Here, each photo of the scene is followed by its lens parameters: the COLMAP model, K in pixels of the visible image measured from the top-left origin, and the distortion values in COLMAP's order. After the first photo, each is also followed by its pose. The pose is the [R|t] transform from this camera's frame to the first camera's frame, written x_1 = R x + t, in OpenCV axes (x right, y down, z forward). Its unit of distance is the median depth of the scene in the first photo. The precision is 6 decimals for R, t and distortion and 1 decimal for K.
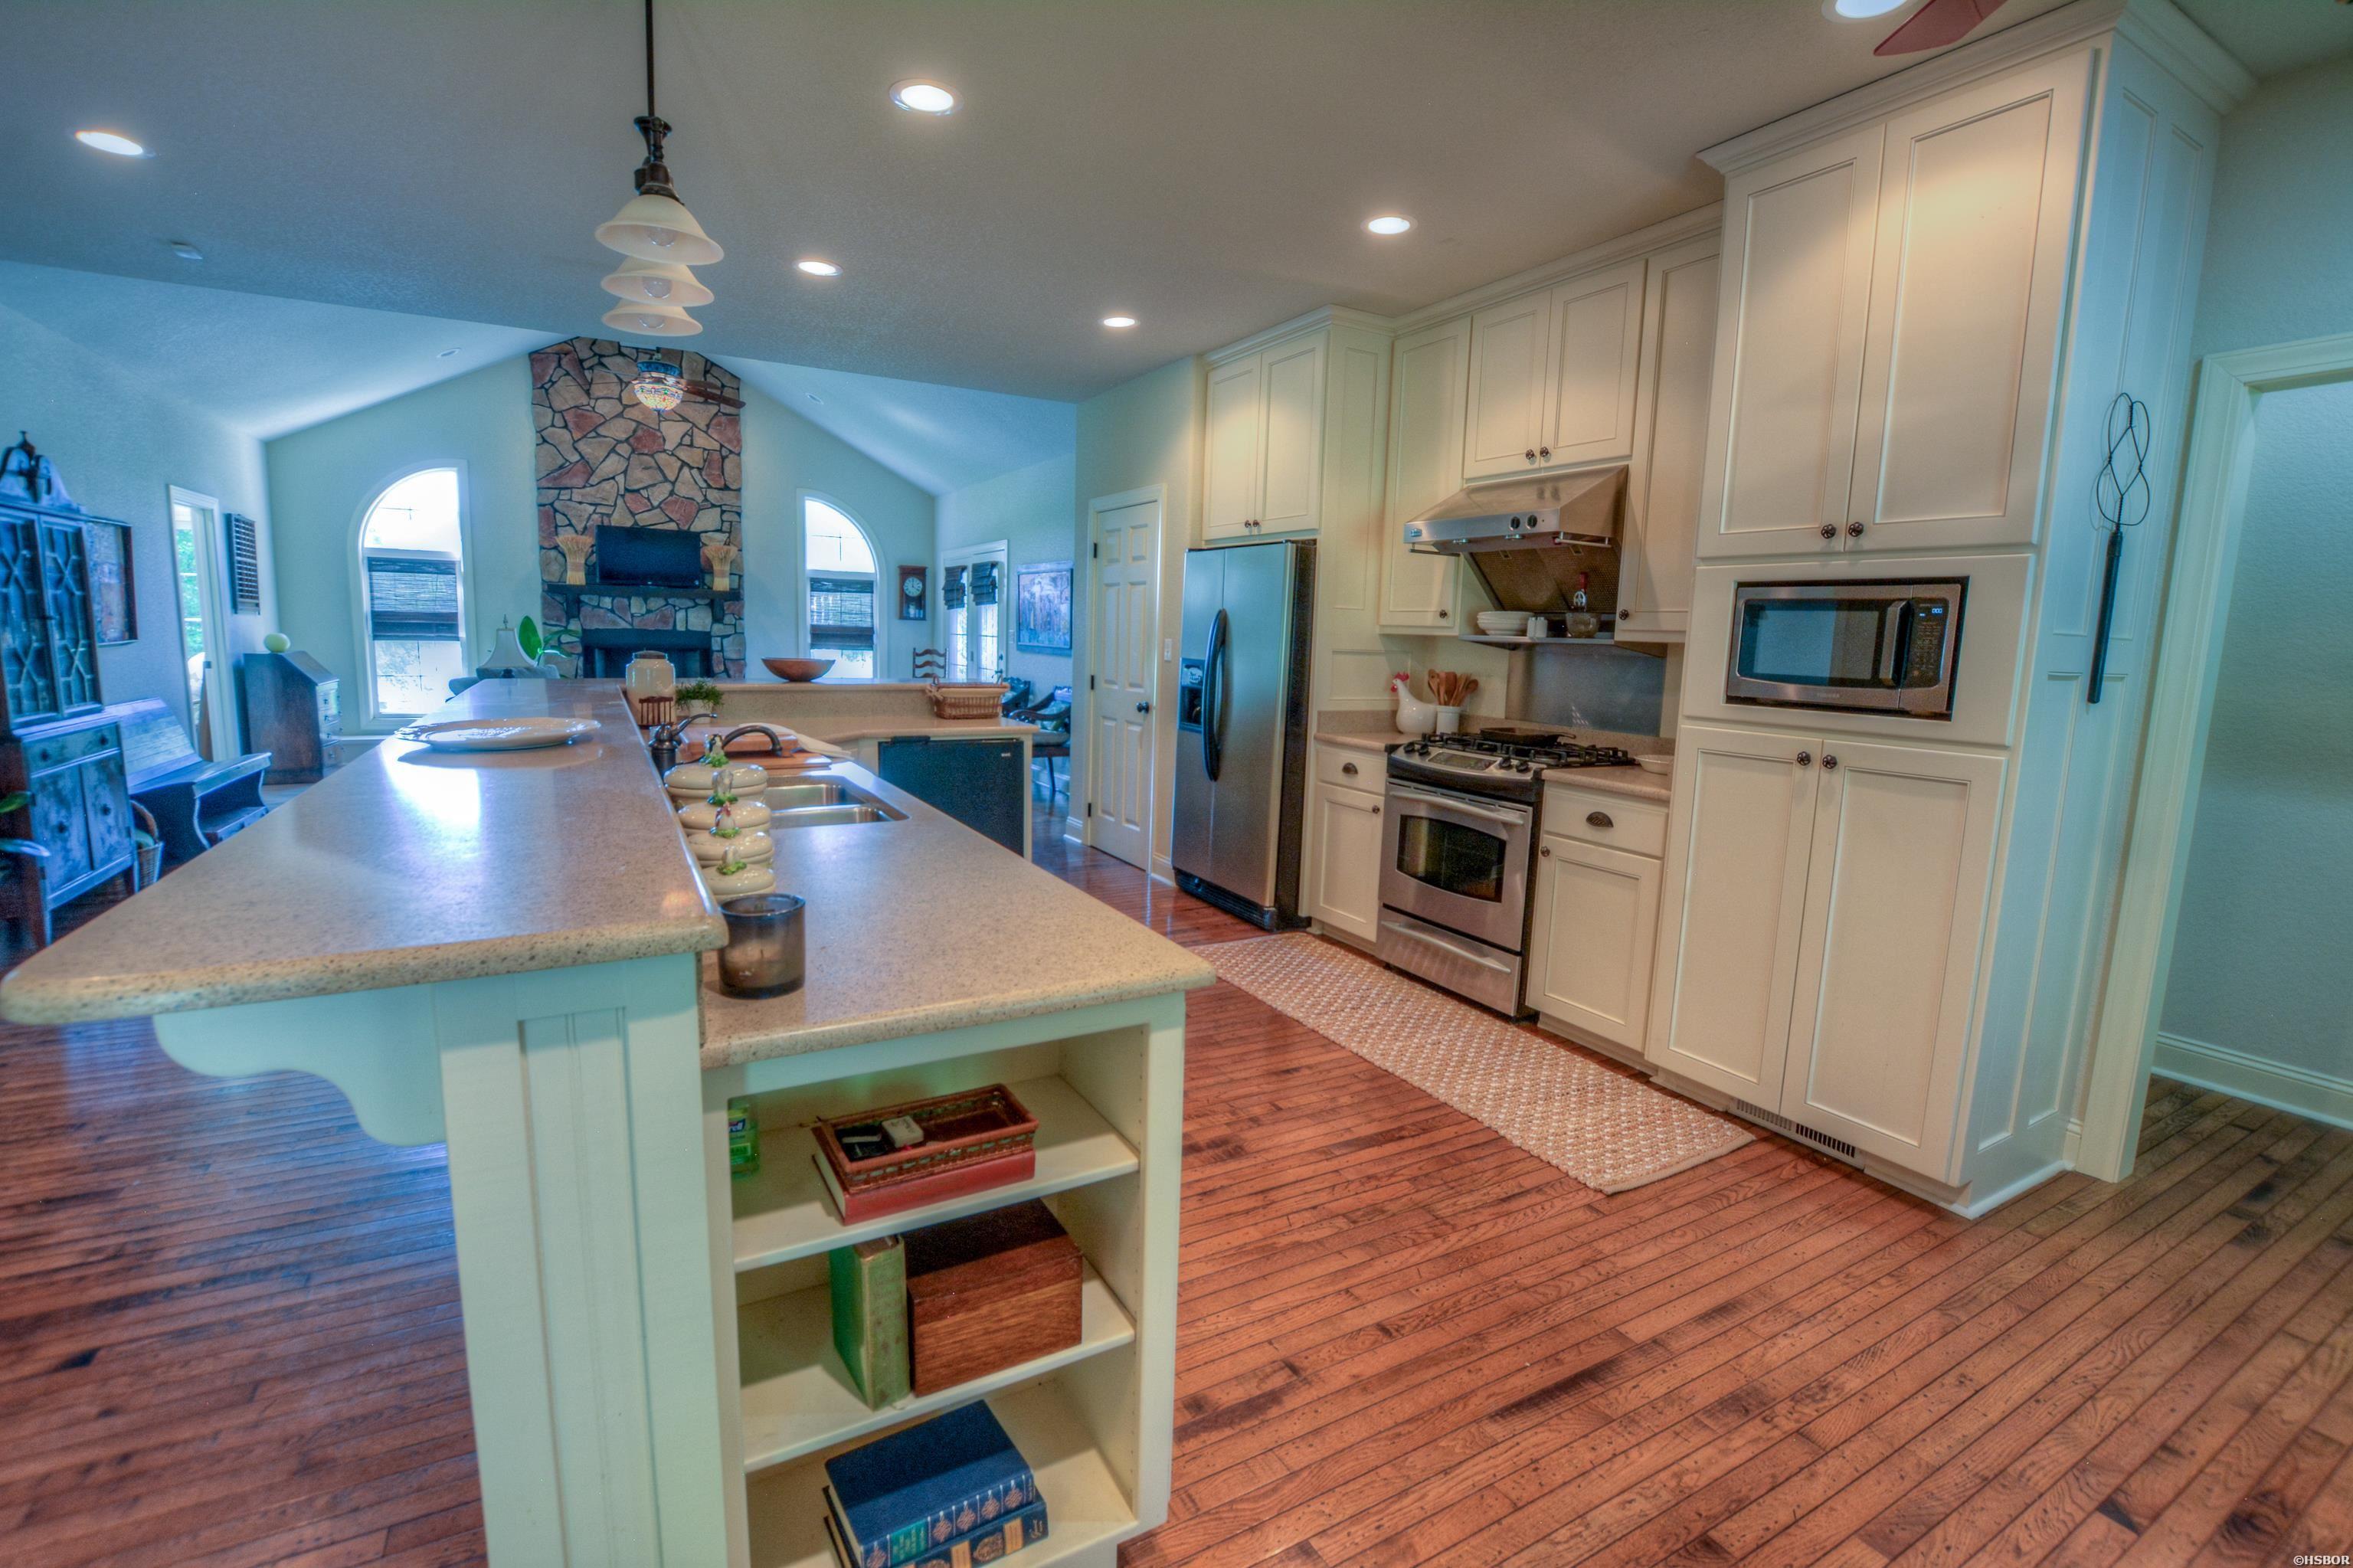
lens RADIAL K [[1040.8, 0, 1175.5], [0, 1040.8, 778.2], [0, 0, 1]] dist [-0.033899, 0.005032]
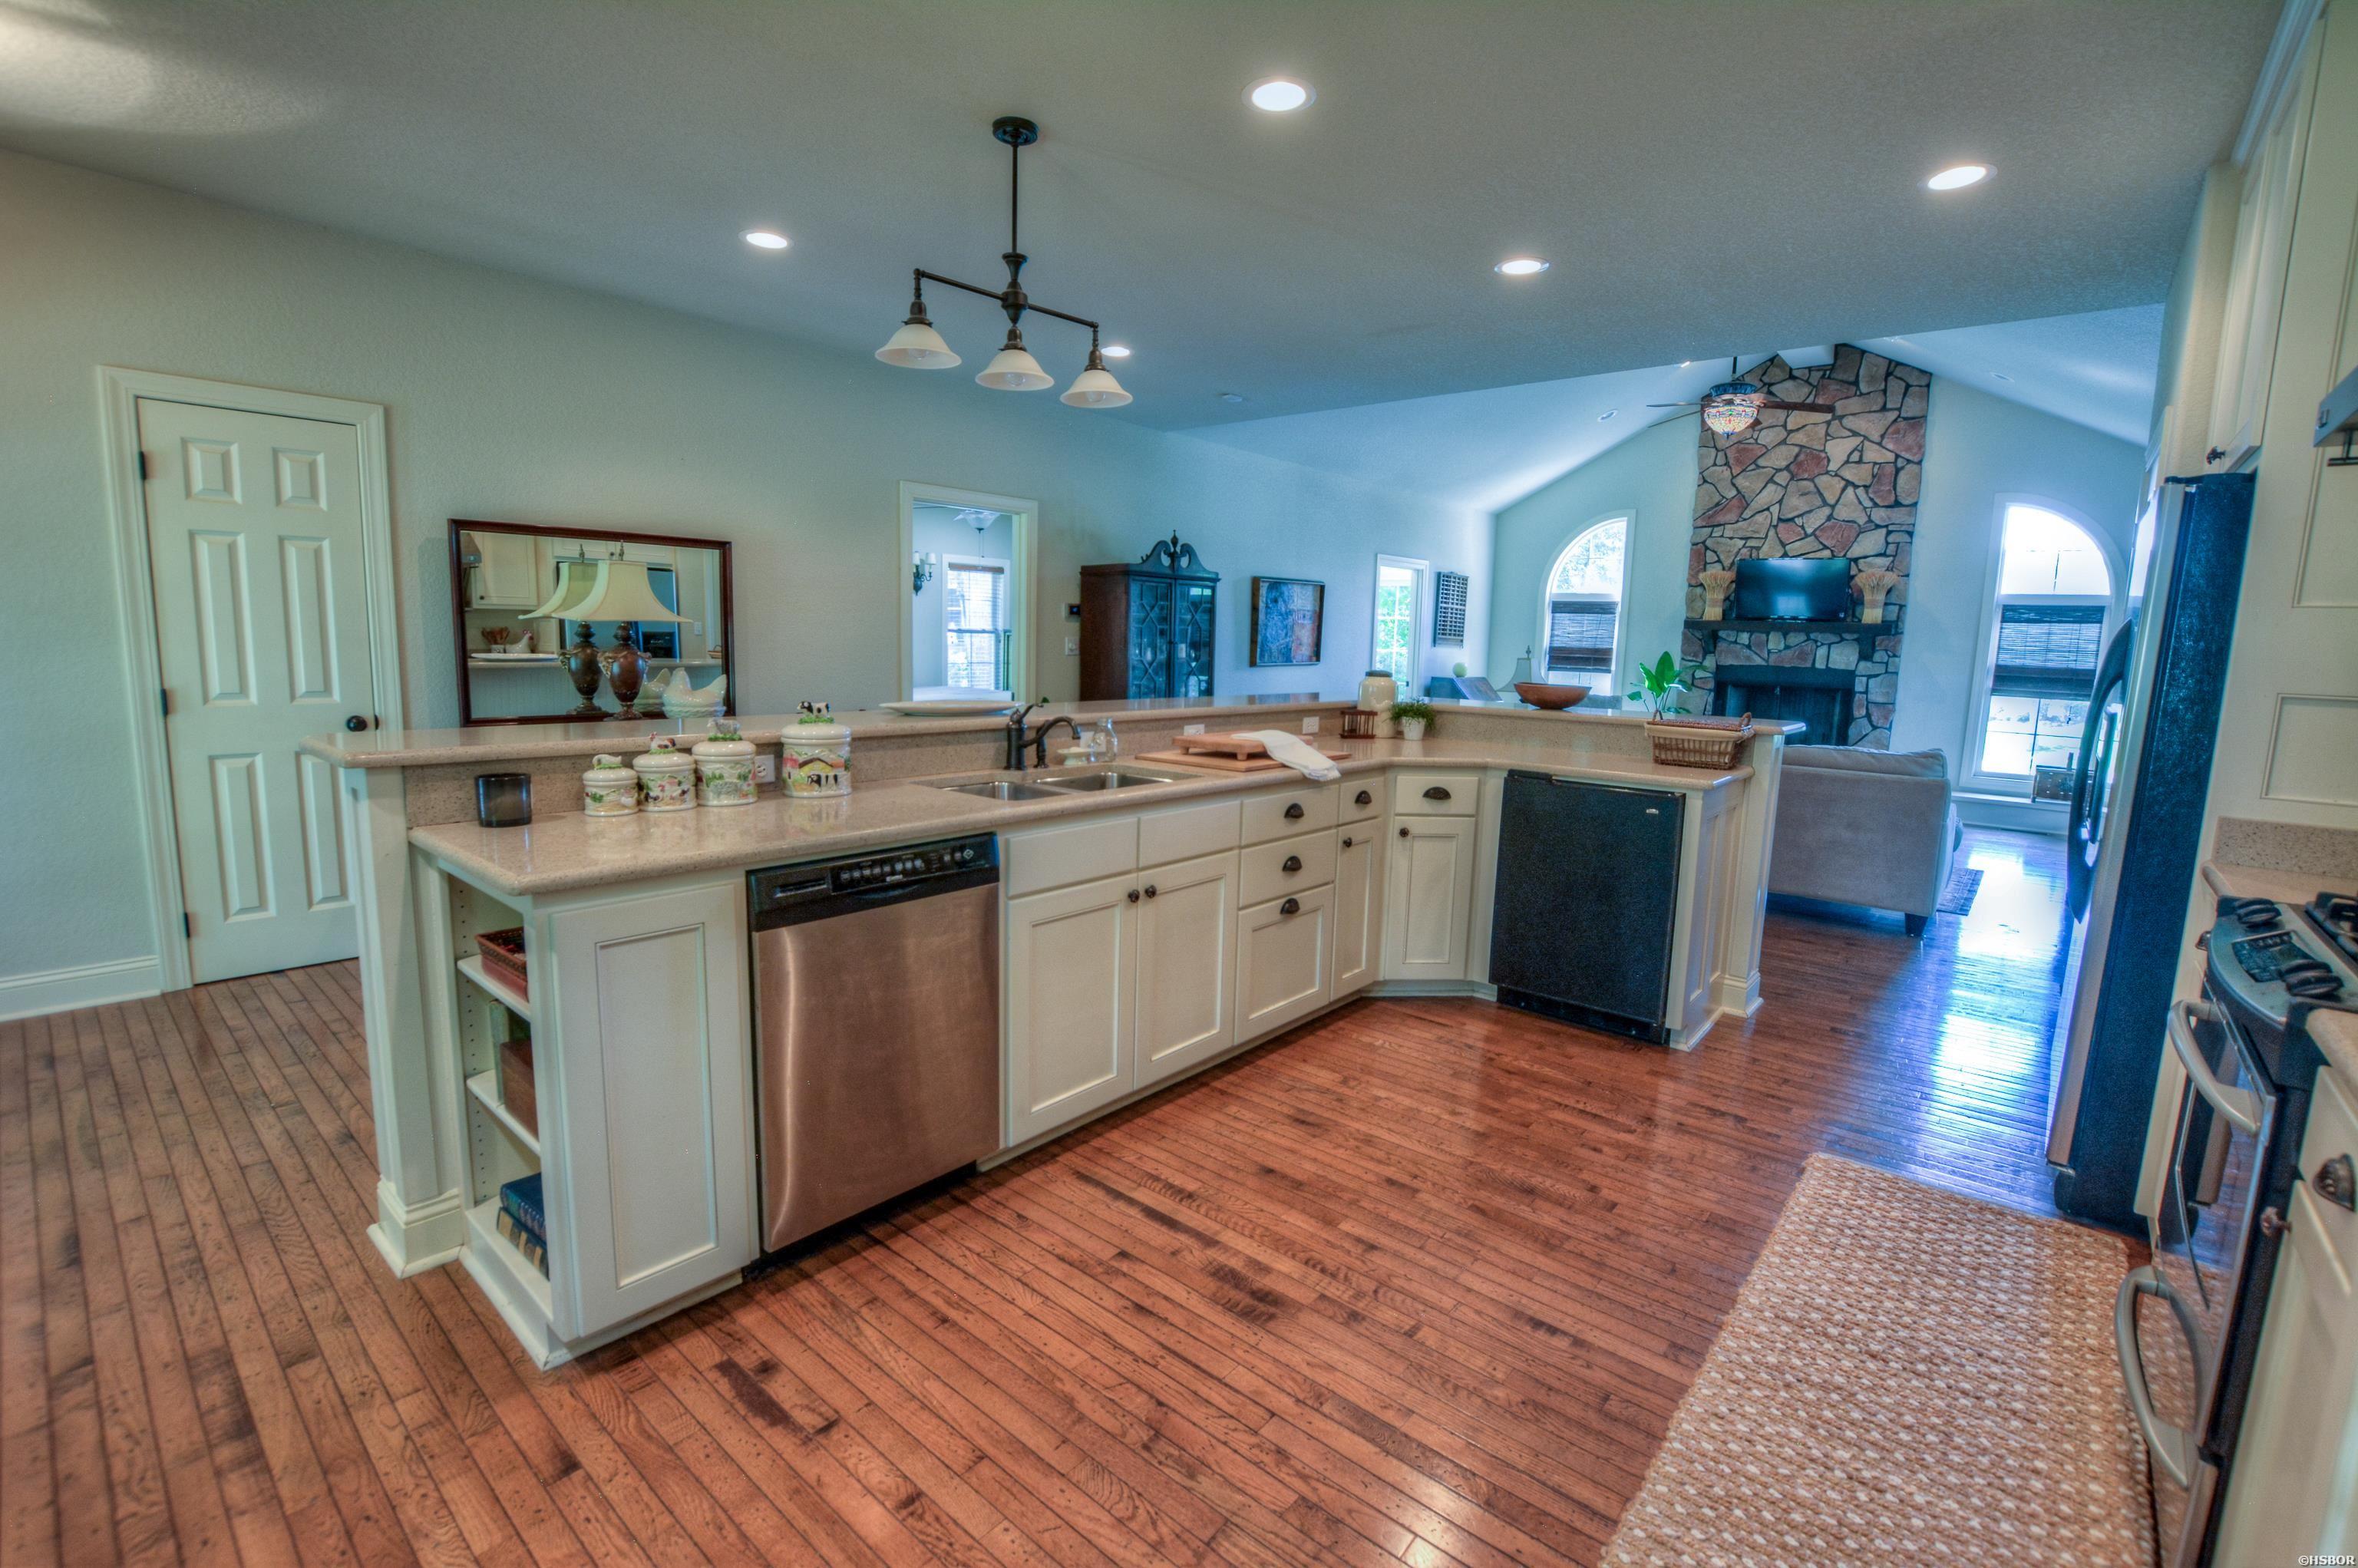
lens RADIAL K [[1042.9, 0, 1173.1], [0, 1042.9, 785.1], [0, 0, 1]] dist [-0.033899, 0.005032]
pose [[0.336784, 0.113280, -0.934743, 0.368538], [-0.148728, 0.986674, 0.065987, -0.033674], [0.929762, 0.116799, 0.349144, 0.332339]]
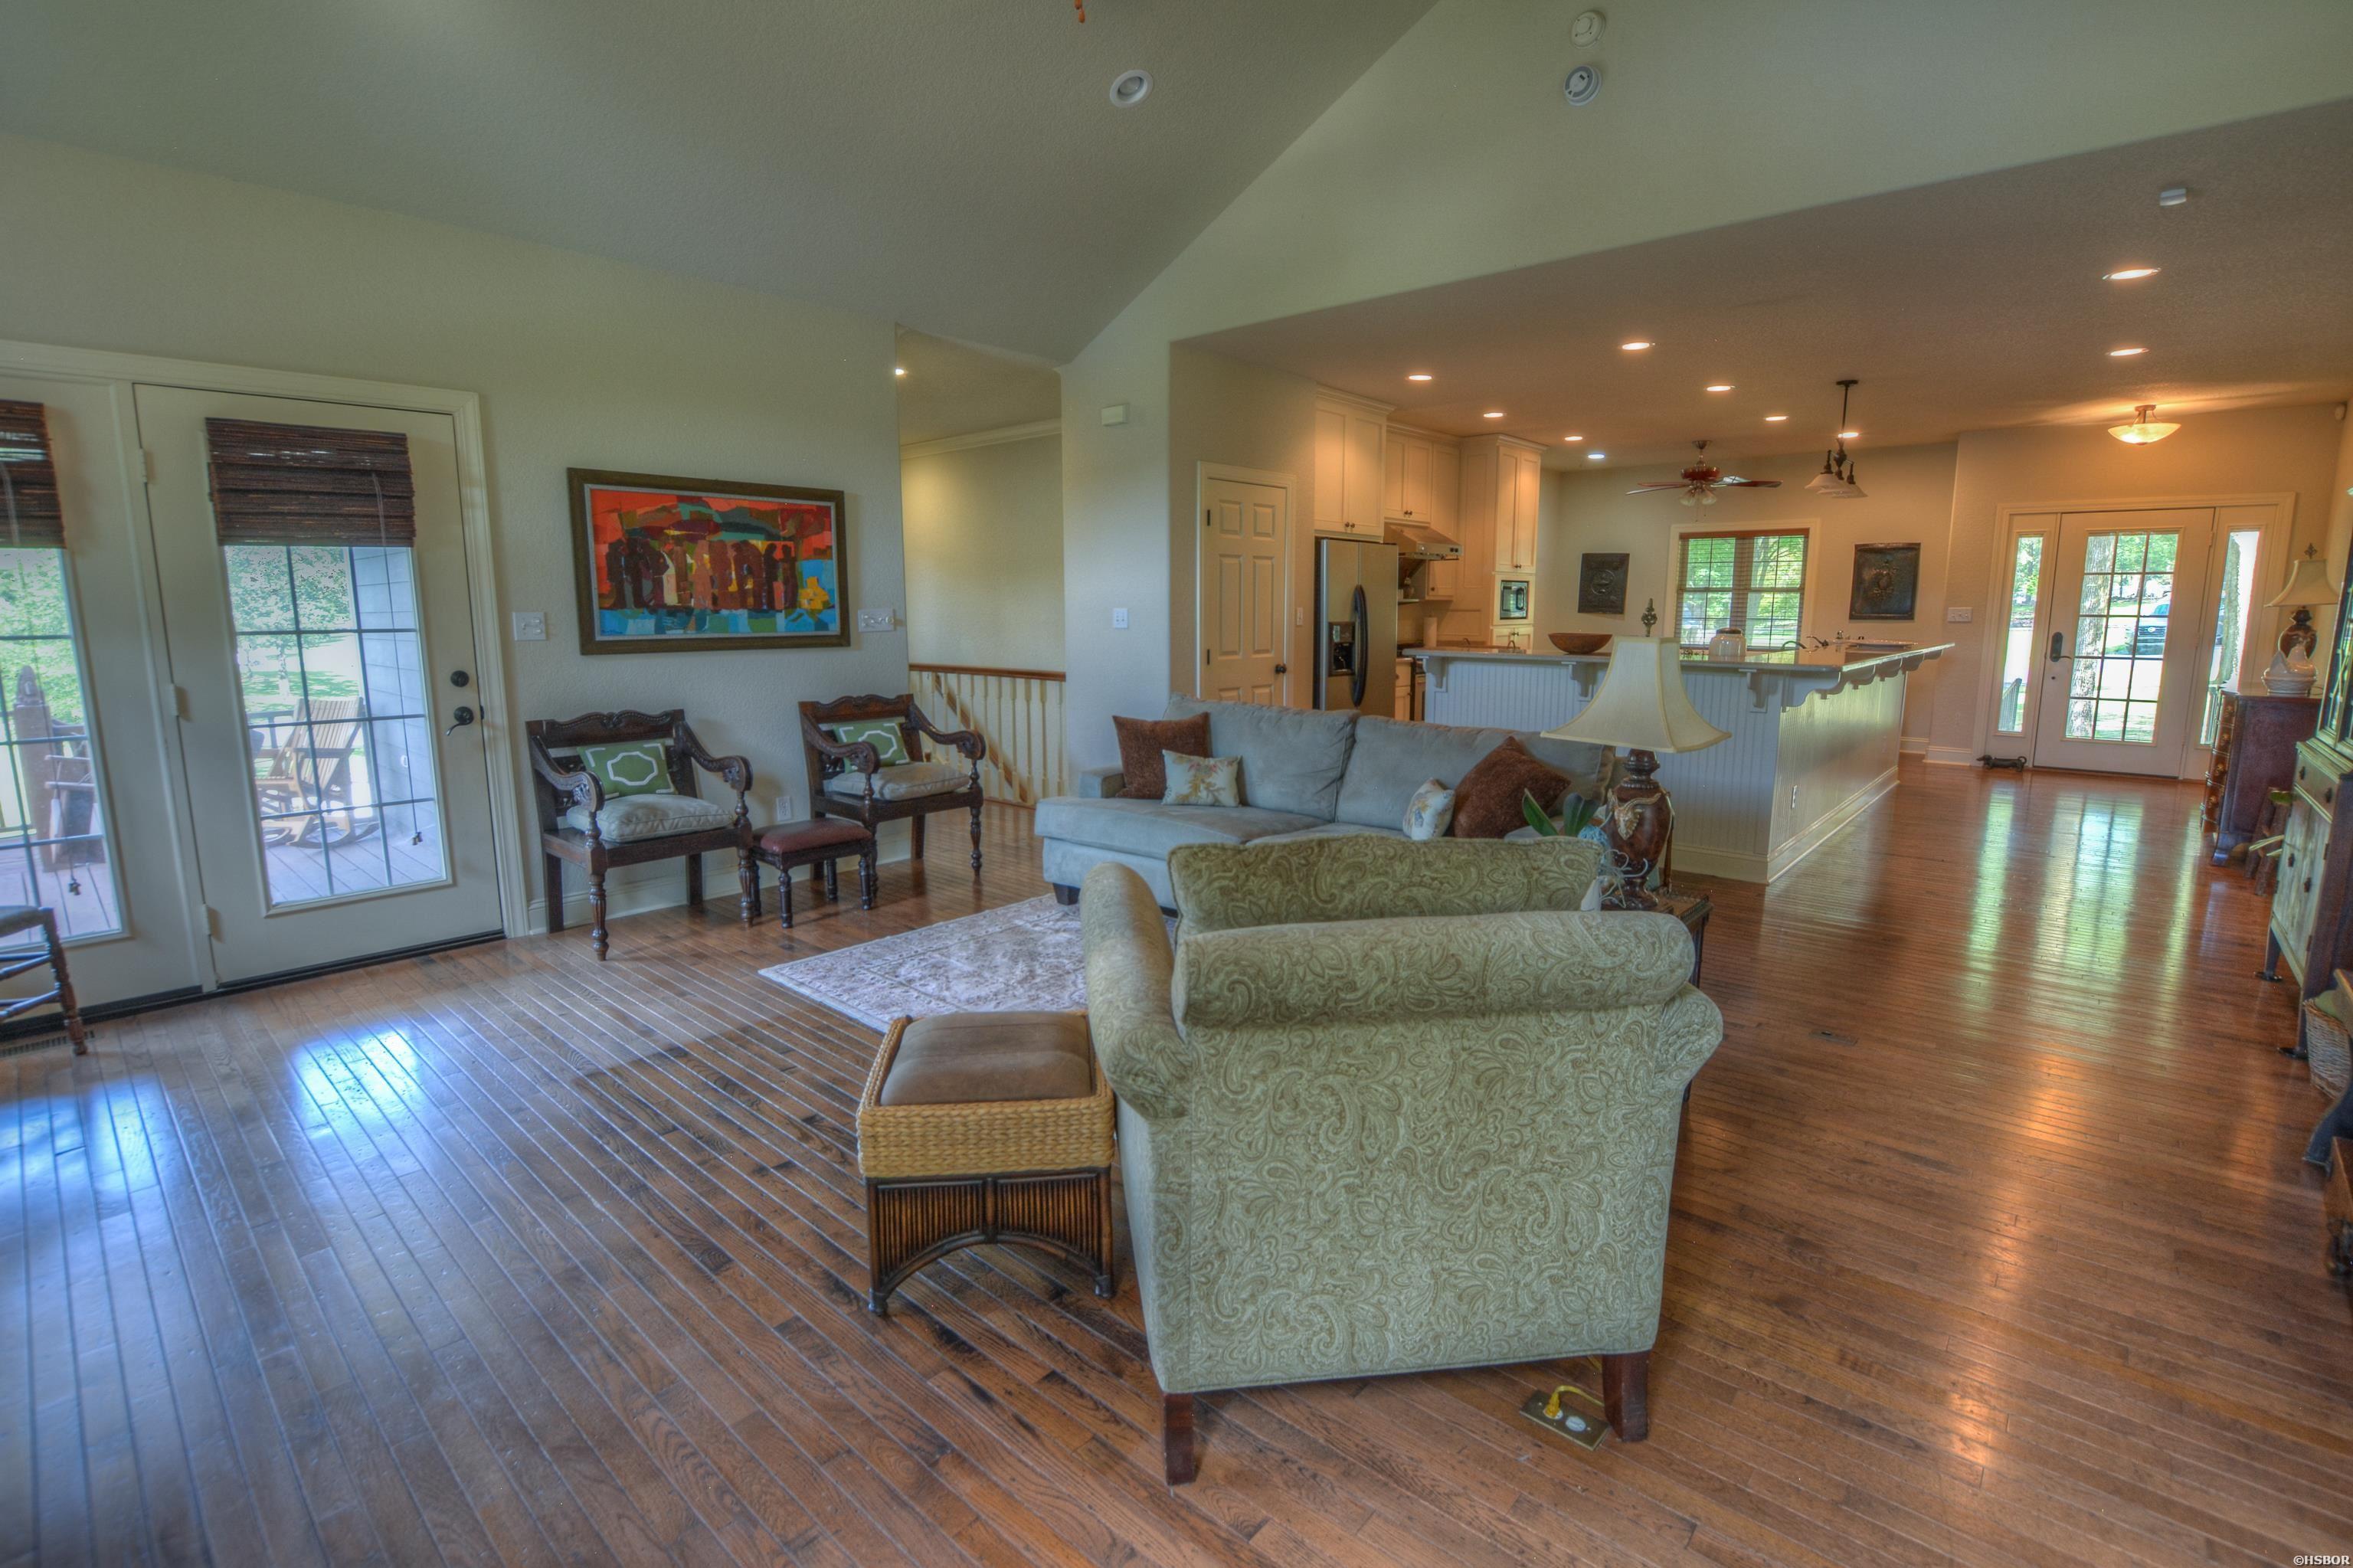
lens RADIAL K [[1040.8, 0, 1179.9], [0, 1040.8, 774.2], [0, 0, 1]] dist [-0.033899, 0.005032]
pose [[-0.319346, -0.183946, 0.929614, -1.195192], [0.124633, 0.964306, 0.233626, -0.262030], [-0.939406, 0.190468, -0.285022, 1.609375]]
